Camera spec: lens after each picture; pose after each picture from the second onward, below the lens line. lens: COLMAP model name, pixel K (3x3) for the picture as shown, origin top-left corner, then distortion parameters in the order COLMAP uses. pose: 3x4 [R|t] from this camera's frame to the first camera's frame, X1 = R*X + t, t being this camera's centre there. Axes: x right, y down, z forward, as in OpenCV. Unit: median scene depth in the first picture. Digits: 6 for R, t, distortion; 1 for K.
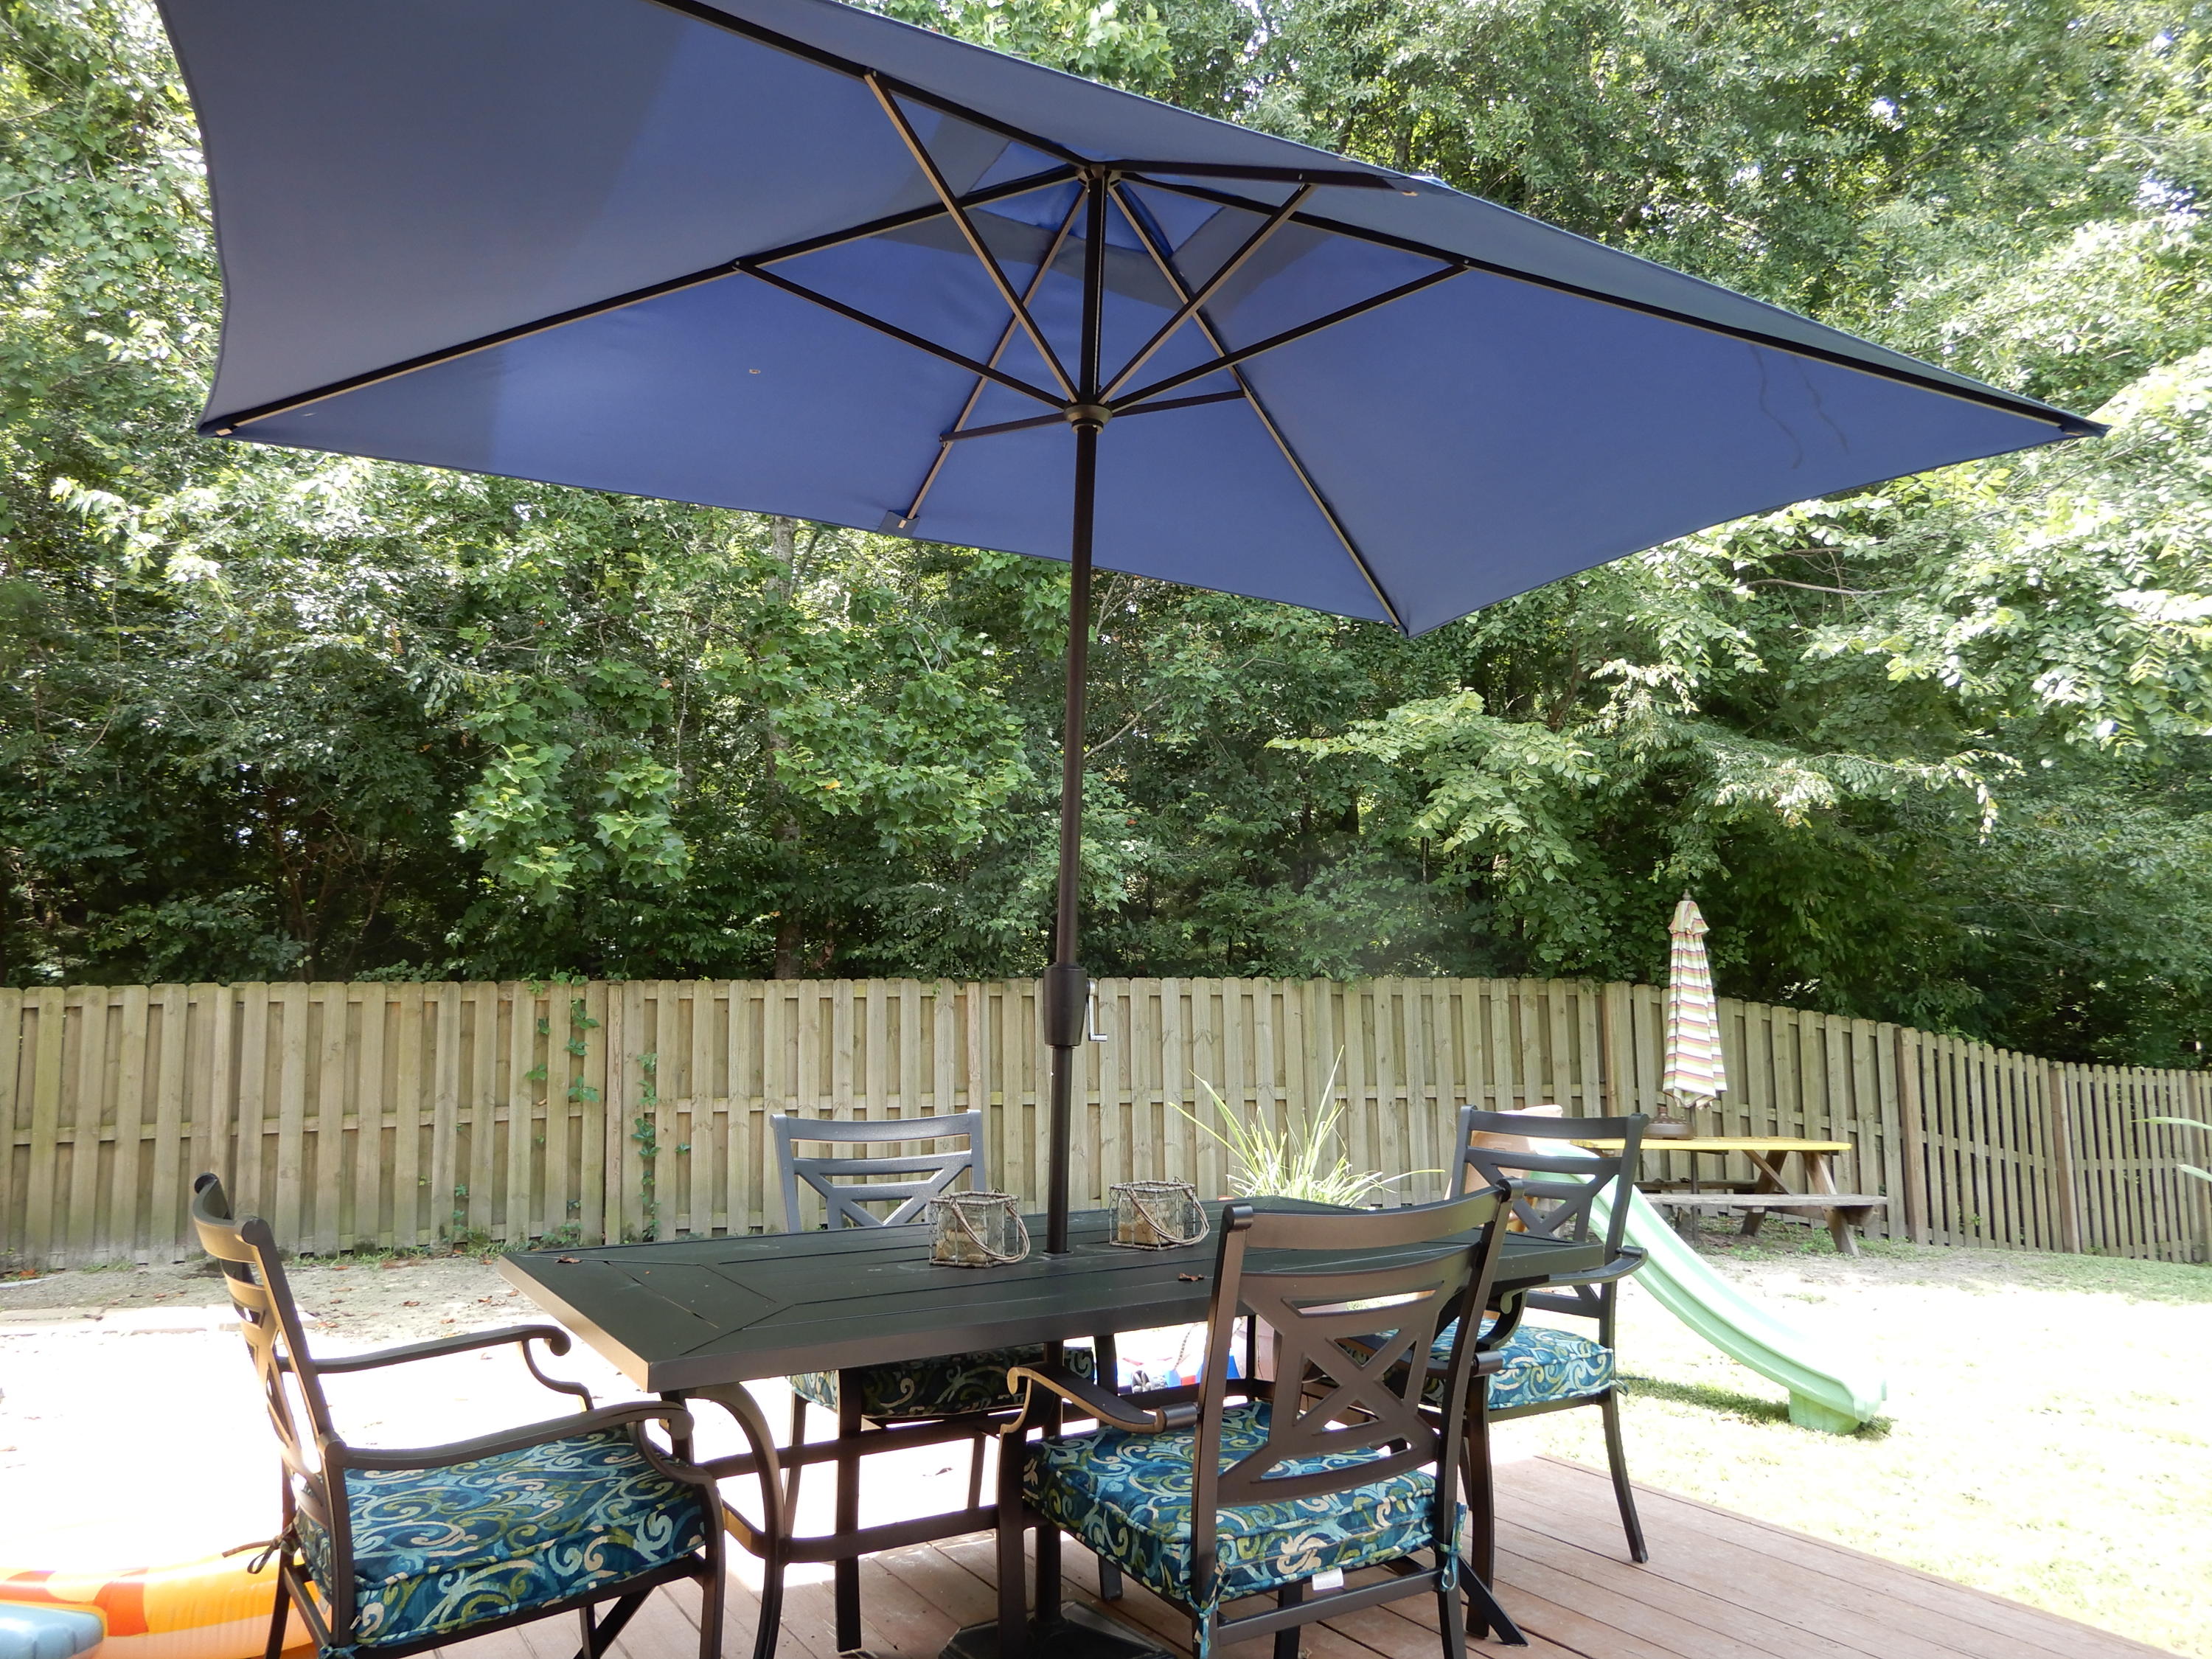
lens RADIAL K [[1570.6, 0, 1106.3], [0, 1570.6, 817.2], [0, 0, 1]] dist [0.005108, -0.008100]
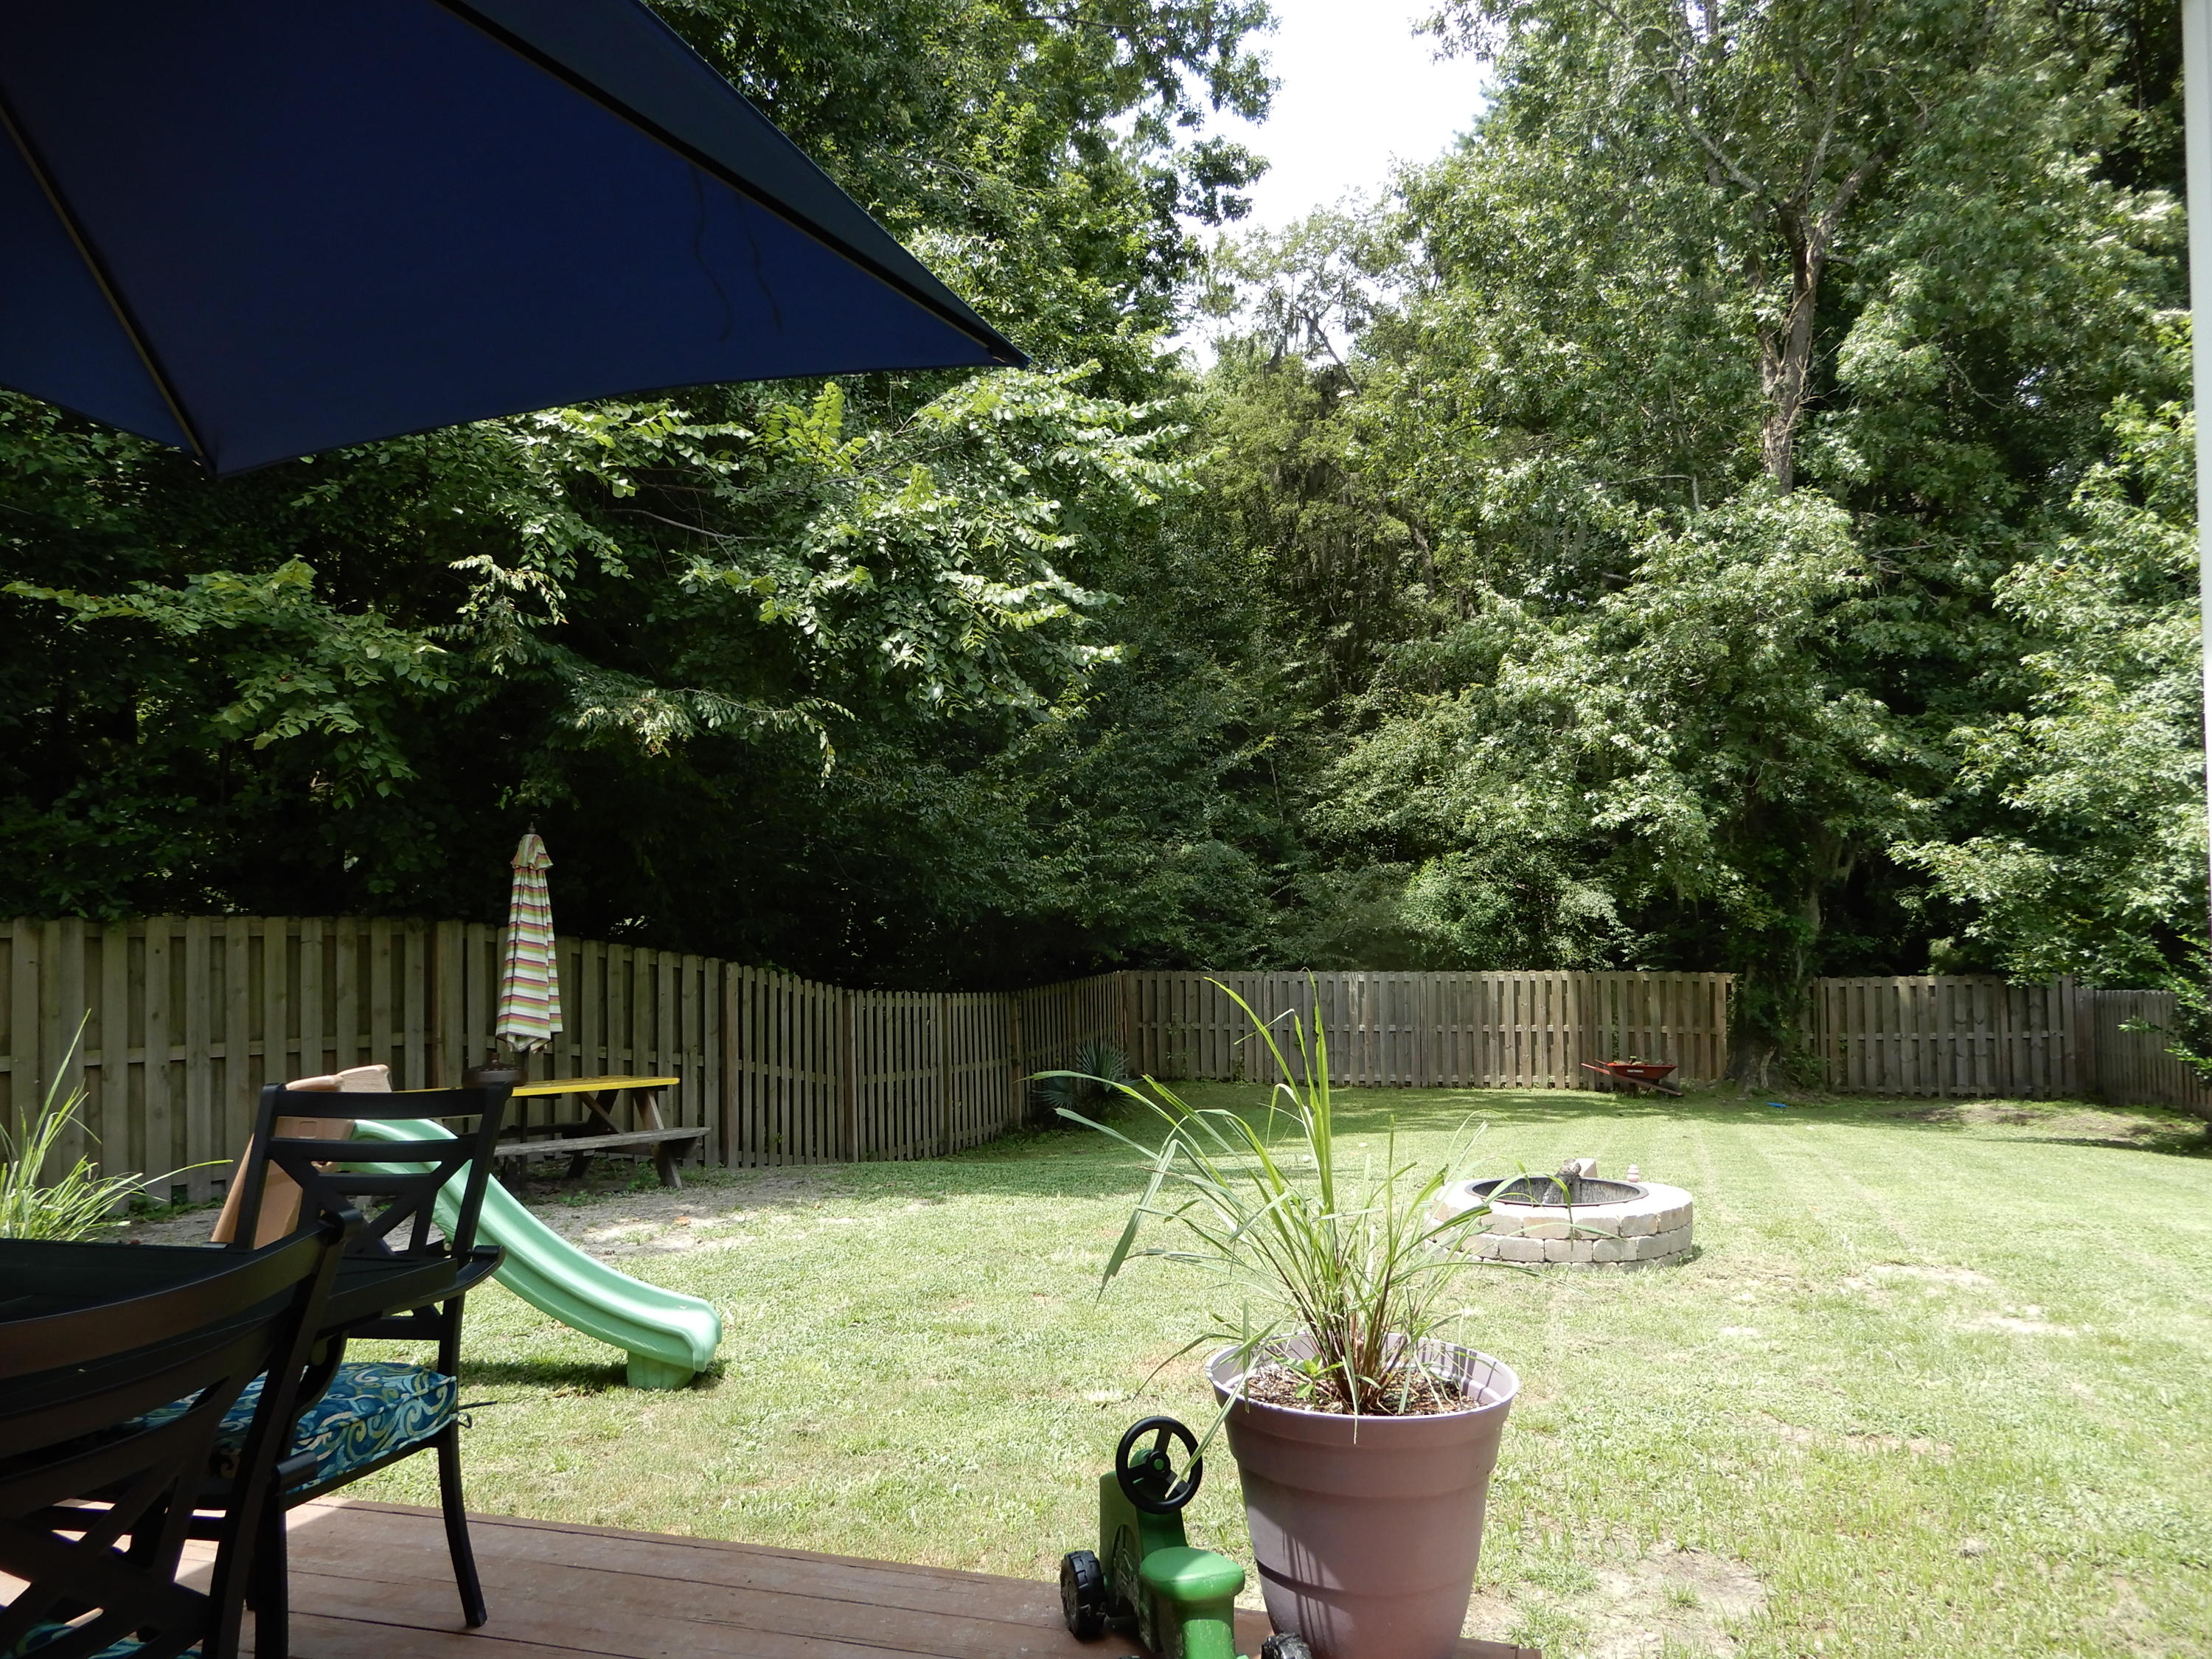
lens RADIAL K [[1570.6, 0, 1109.7], [0, 1570.6, 823.7], [0, 0, 1]] dist [0.005108, -0.008100]
pose [[0.754613, 0.038148, 0.655060, 0.011715], [-0.067344, 0.997539, 0.019487, 0.004977], [-0.652705, -0.058819, 0.755326, 0.063896]]
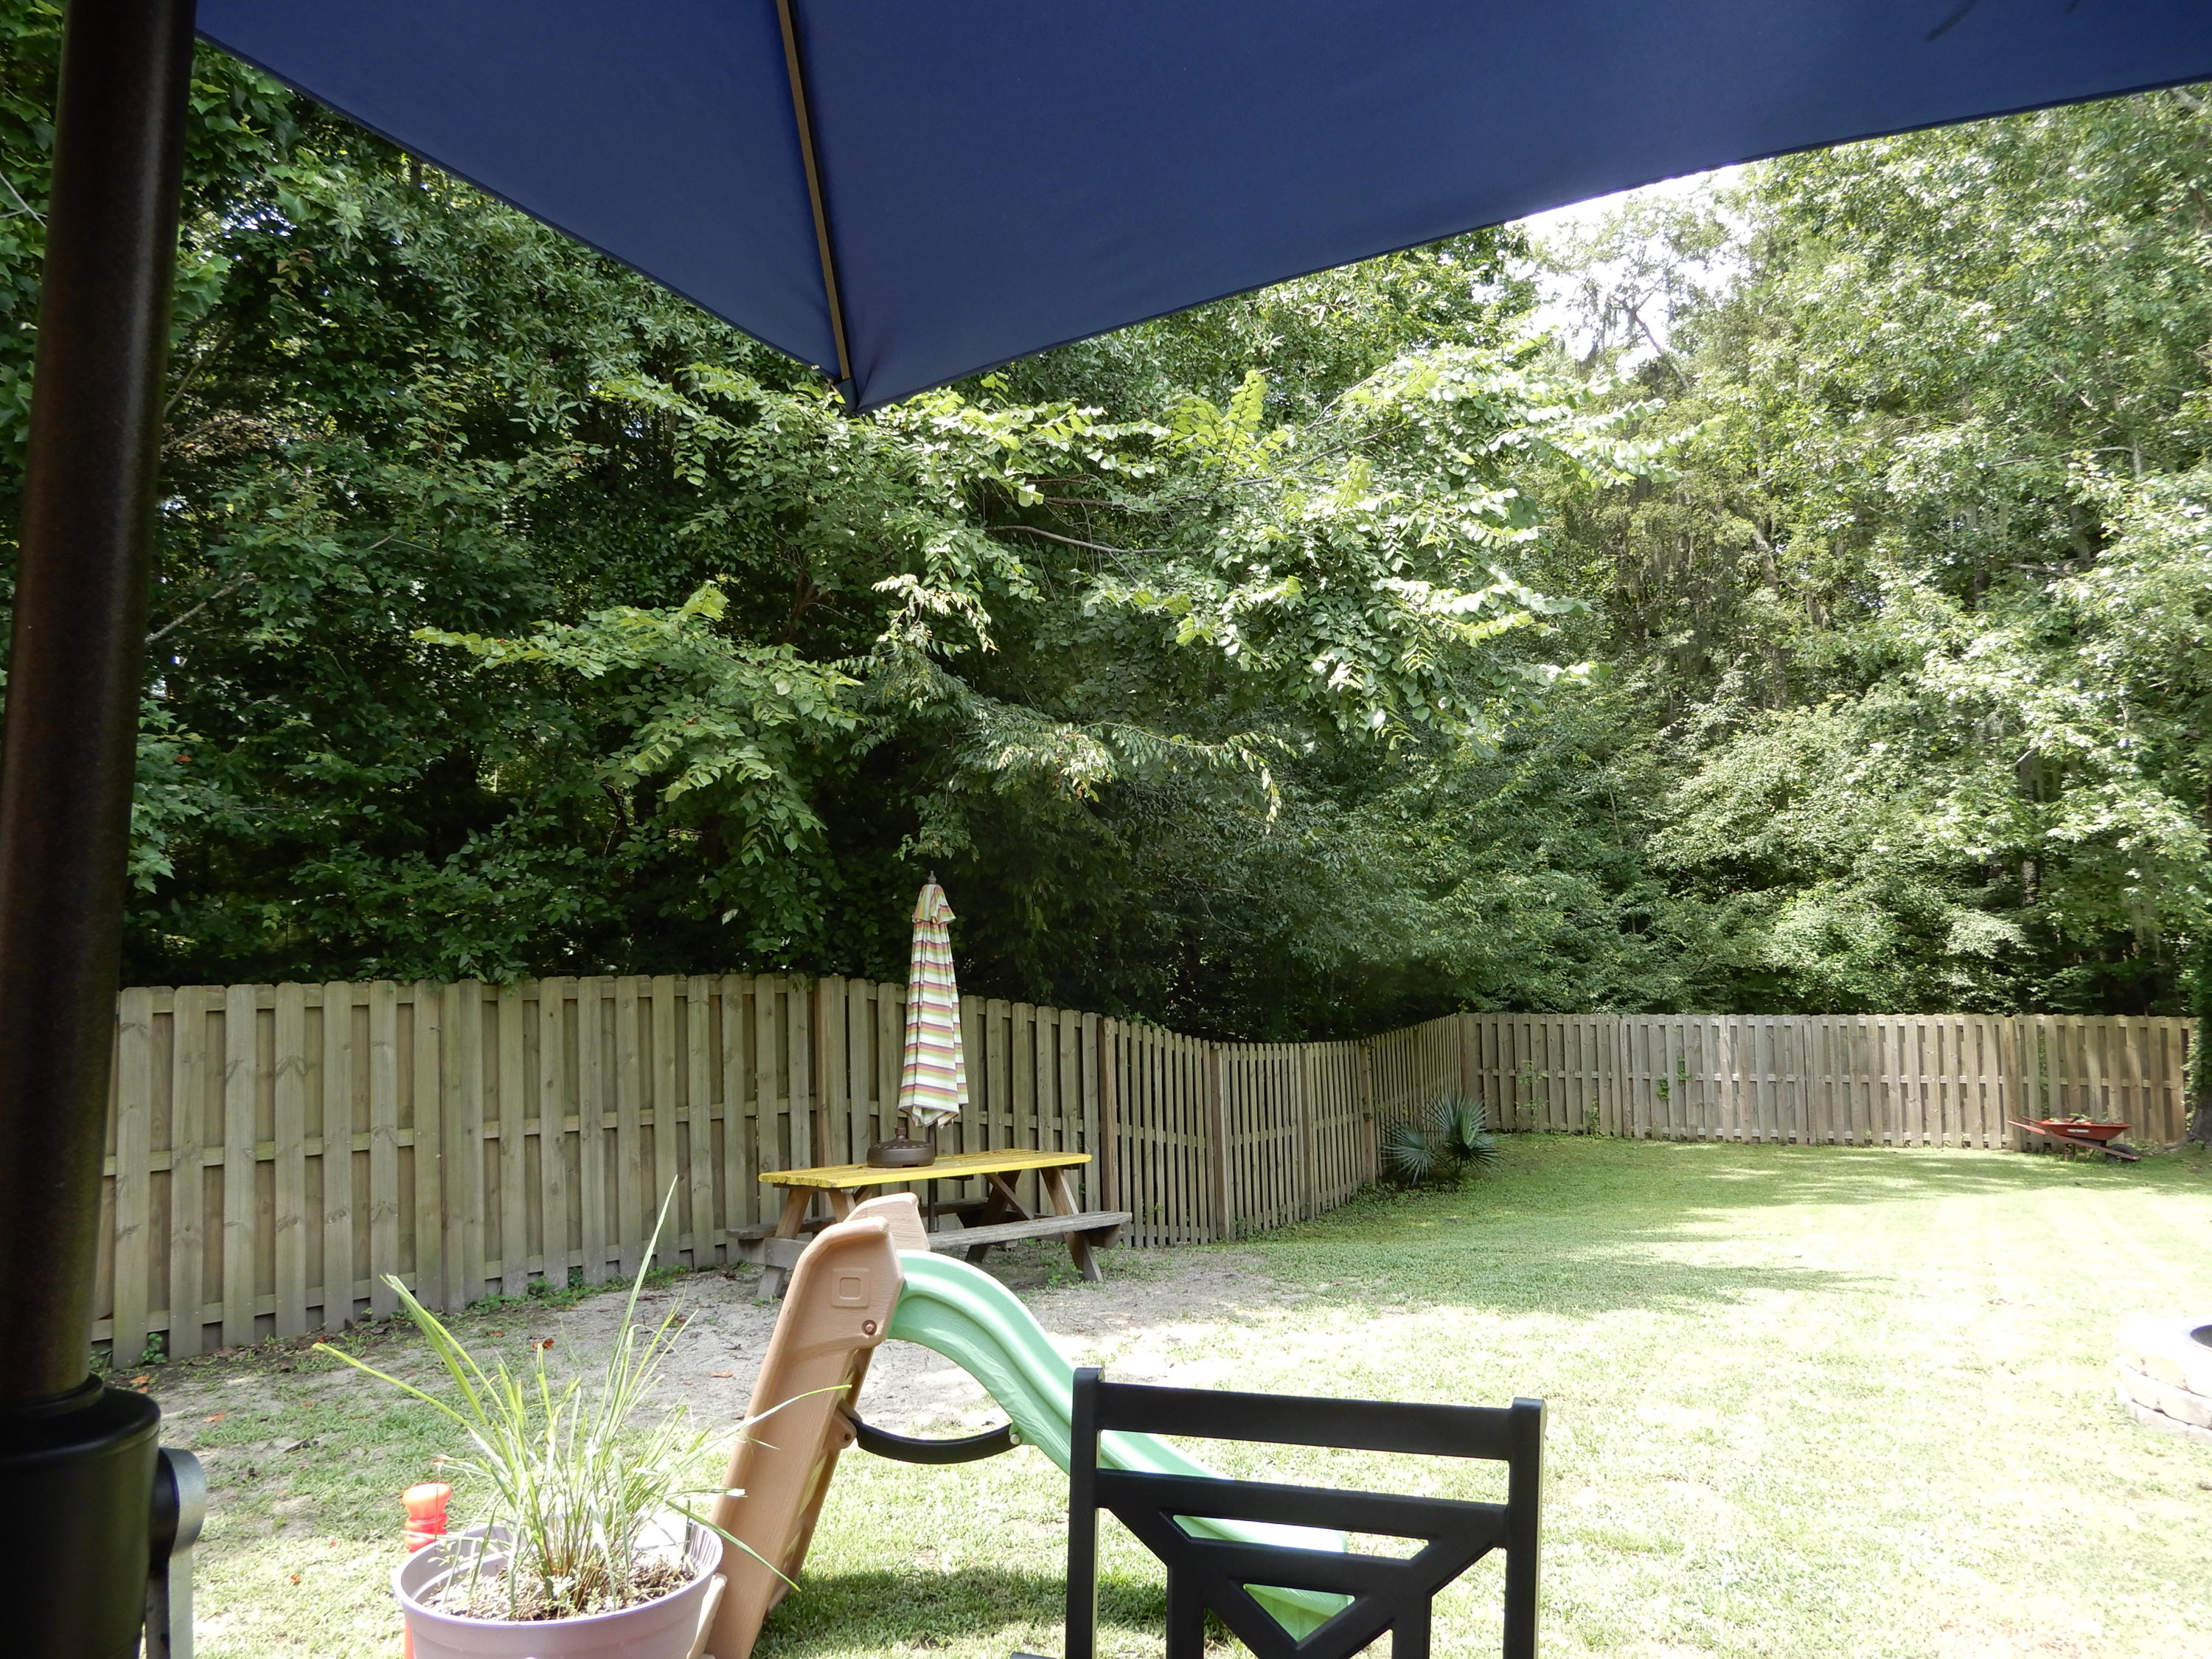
lens RADIAL K [[1570.6, 0, 1114.2], [0, 1570.6, 837.4], [0, 0, 1]] dist [0.005108, -0.008100]
pose [[0.848892, 0.031222, 0.527643, 0.000317], [-0.048944, 0.998608, 0.019654, 0.005328], [-0.526295, -0.042510, 0.849239, 0.222749]]
